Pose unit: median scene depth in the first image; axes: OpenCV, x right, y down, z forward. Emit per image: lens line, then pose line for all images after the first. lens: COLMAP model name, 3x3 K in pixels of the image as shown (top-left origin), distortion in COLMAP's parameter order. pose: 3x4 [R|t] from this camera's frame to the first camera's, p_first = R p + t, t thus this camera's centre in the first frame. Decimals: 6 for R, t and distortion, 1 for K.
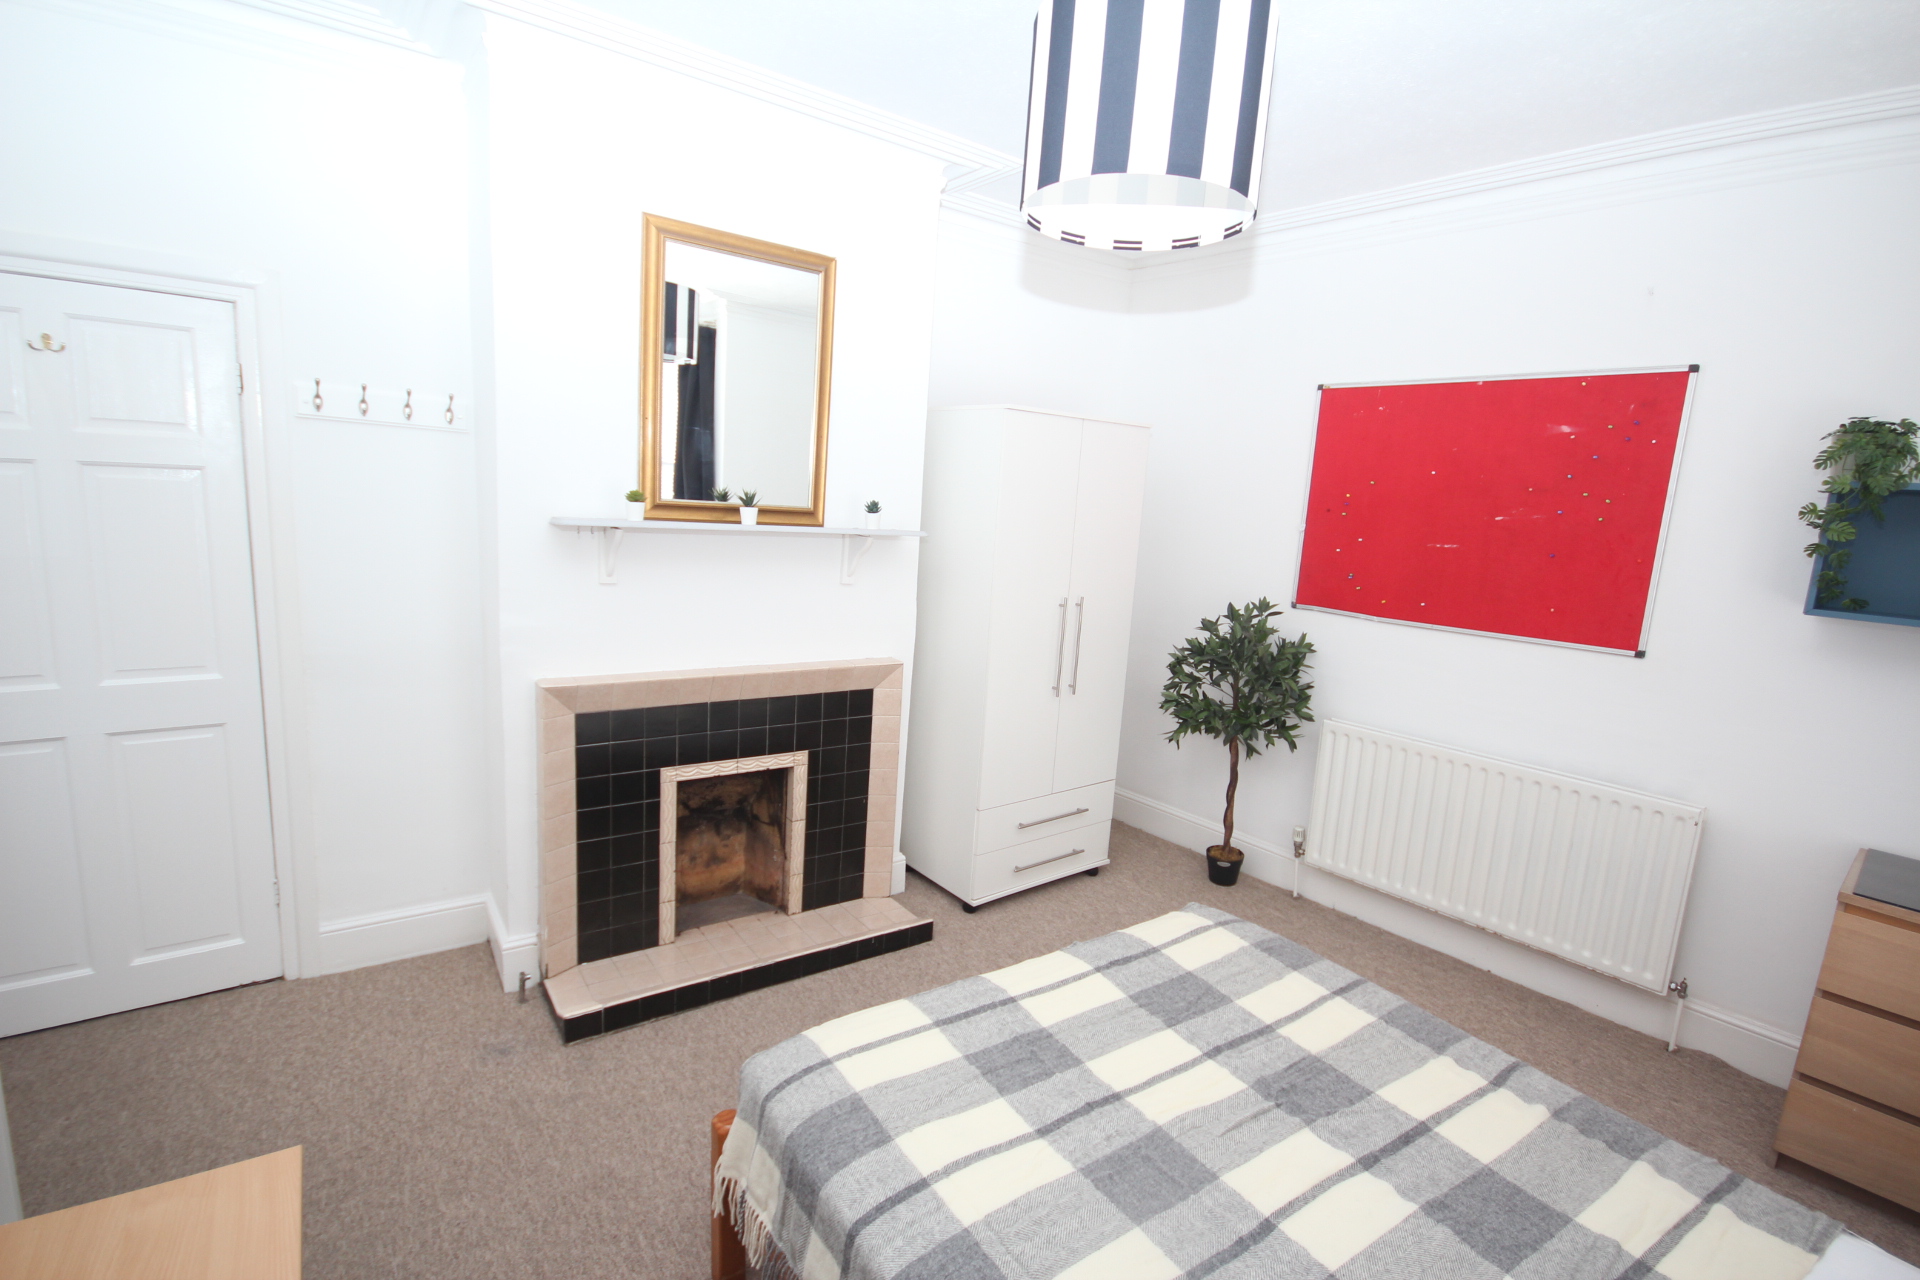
lens RADIAL K [[899.2, 0, 968.7], [0, 899.2, 646.6], [0, 0, 1]] dist [0.000691, 0.000078]
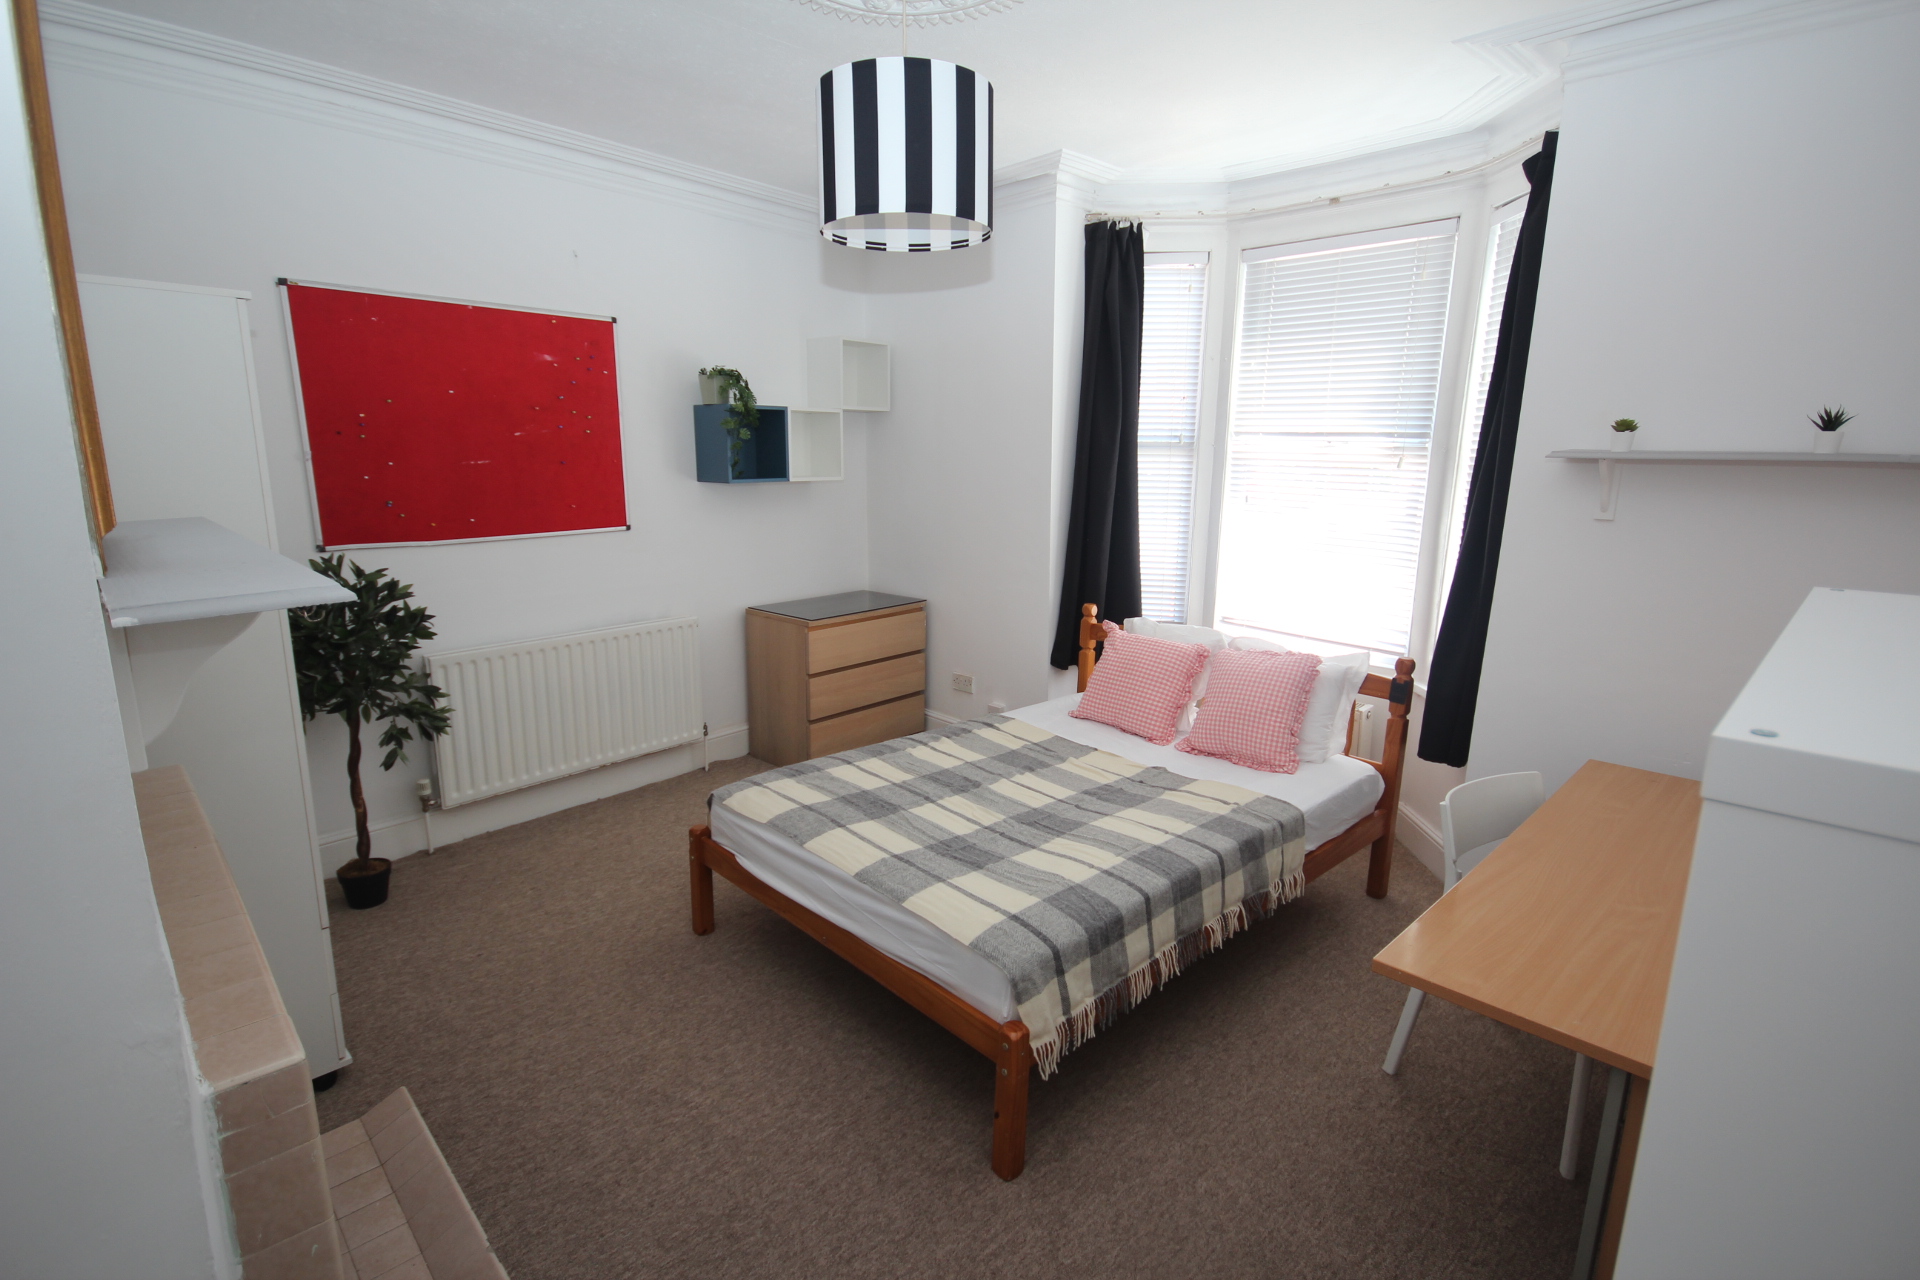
lens RADIAL K [[936.1, 0, 960.0], [0, 936.1, 640.0], [0, 0, 1]] dist [0.022671, 0.000351]
pose [[-0.153036, -0.269094, 0.950878, -1.171743], [0.146270, 0.945445, 0.291098, -0.267754], [-0.977336, 0.183633, -0.105327, 1.036975]]
